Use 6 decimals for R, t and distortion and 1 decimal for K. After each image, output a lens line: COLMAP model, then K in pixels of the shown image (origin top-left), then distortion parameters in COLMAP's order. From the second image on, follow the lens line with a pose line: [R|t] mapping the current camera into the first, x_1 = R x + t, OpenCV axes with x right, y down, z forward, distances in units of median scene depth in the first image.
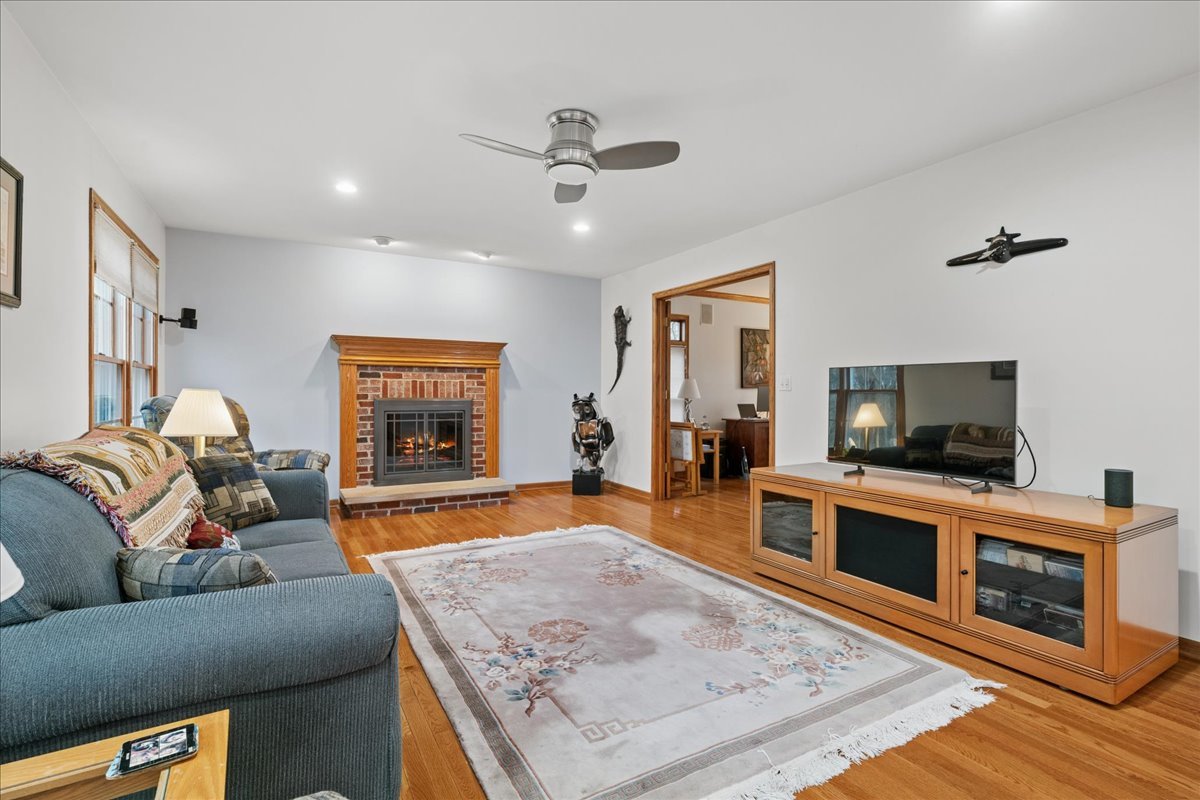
lens RADIAL K [[567.1, 0, 600.0], [0, 567.1, 400.0], [0, 0, 1]] dist [-0.004377, -0.000431]
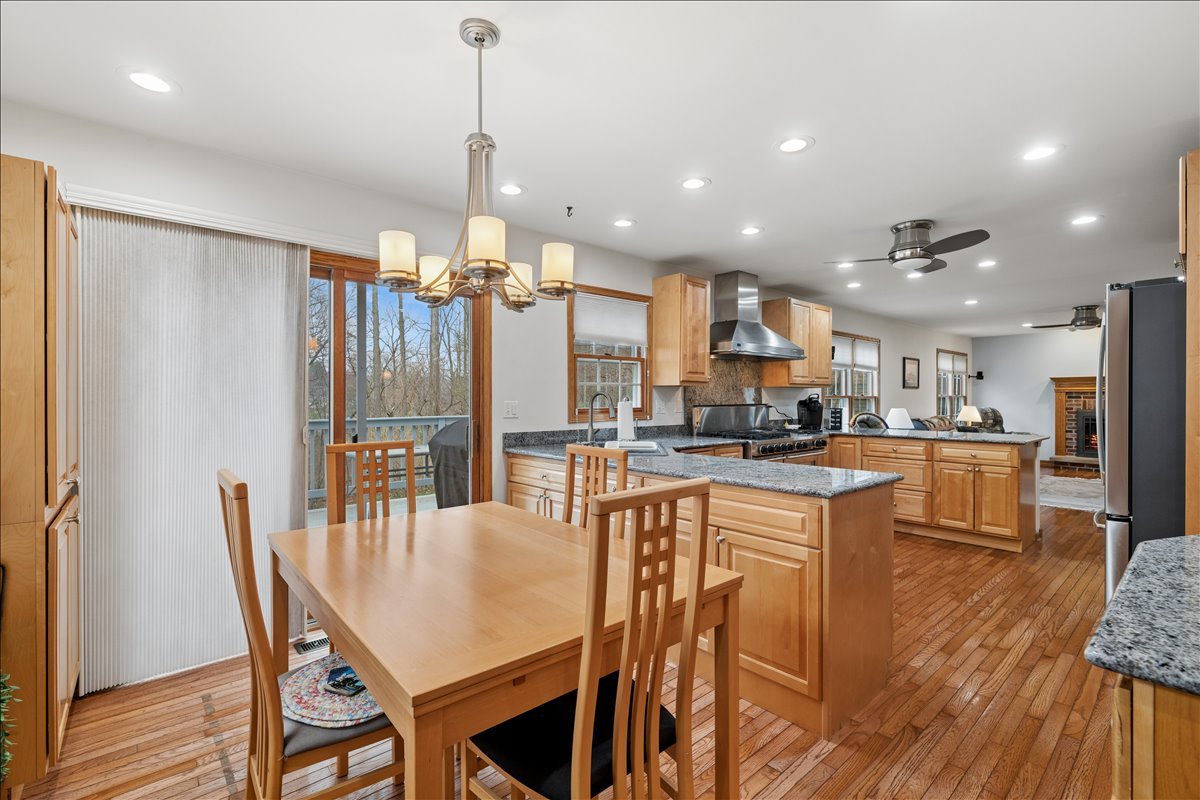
lens RADIAL K [[532.5, 0, 604.3], [0, 532.5, 397.4], [0, 0, 1]] dist [-0.001524, -0.000742]
pose [[0.210144, -0.005505, -0.977655, 0.997475], [-0.010420, 0.999915, -0.007870, -0.013327], [0.977615, 0.011841, 0.210068, -0.901849]]
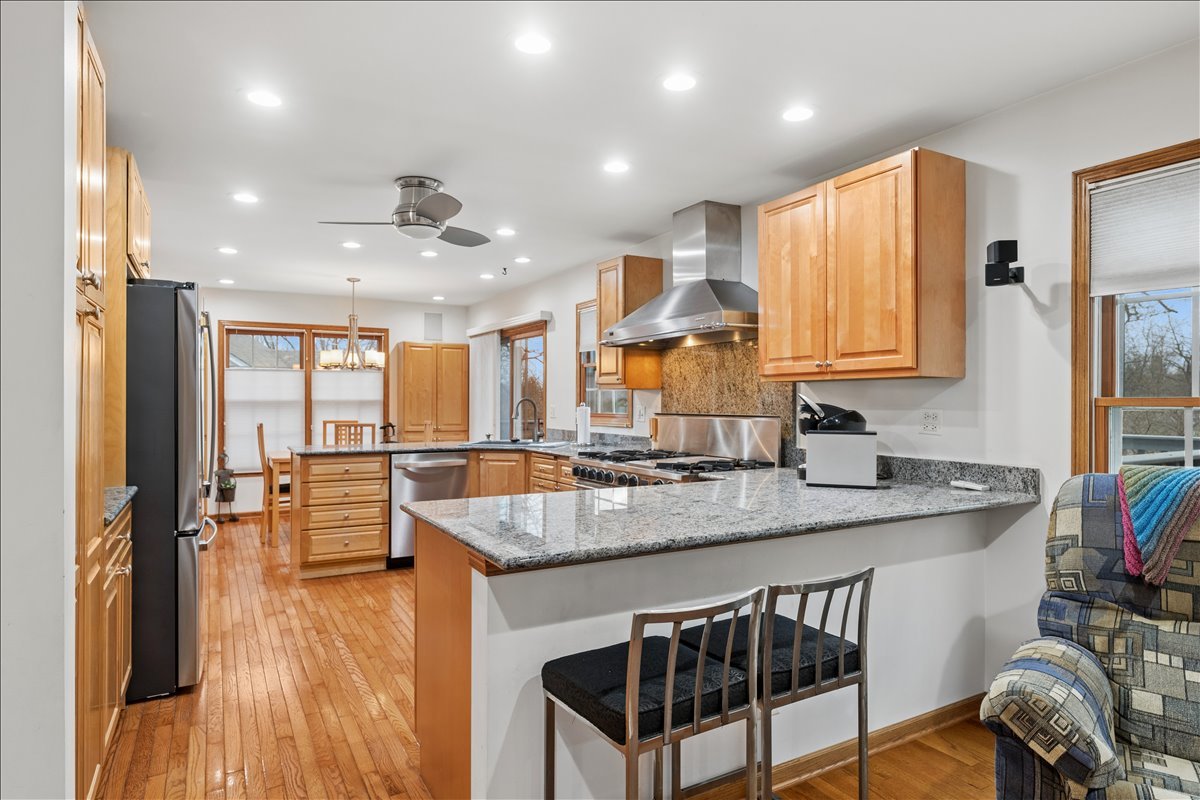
lens RADIAL K [[684.3, 0, 600.0], [0, 684.3, 400.0], [0, 0, 1]] dist [-0.021219, -0.000493]
pose [[-0.999966, -0.004962, -0.006624, 0.231479], [-0.005015, 0.999955, 0.007999, -0.032820], [0.006584, 0.008032, -0.999946, 0.318698]]
